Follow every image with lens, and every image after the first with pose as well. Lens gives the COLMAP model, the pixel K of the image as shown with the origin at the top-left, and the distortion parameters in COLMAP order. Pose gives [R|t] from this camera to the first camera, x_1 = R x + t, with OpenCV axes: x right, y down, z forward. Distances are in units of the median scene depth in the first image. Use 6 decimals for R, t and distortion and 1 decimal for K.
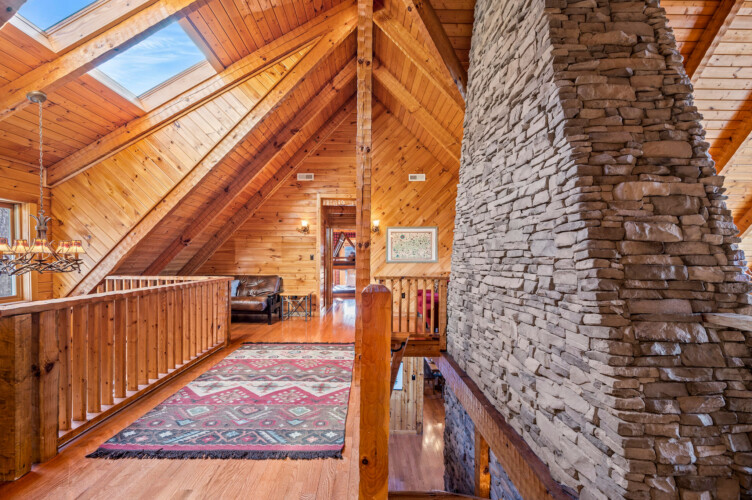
lens RADIAL K [[303.8, 0, 374.7], [0, 303.8, 255.2], [0, 0, 1]] dist [-0.000006, 0.000000]
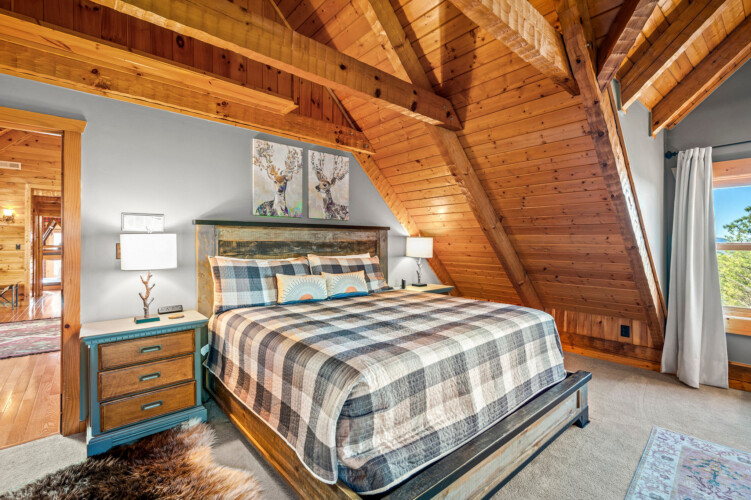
lens RADIAL K [[344.4, 0, 376.5], [0, 344.4, 247.6], [0, 0, 1]] dist [0.001179, 0.000194]
pose [[0.765630, -0.008934, 0.643219, -0.035989], [0.000418, 0.999910, 0.013391, -0.005021], [-0.643281, -0.009983, 0.765565, -0.609442]]
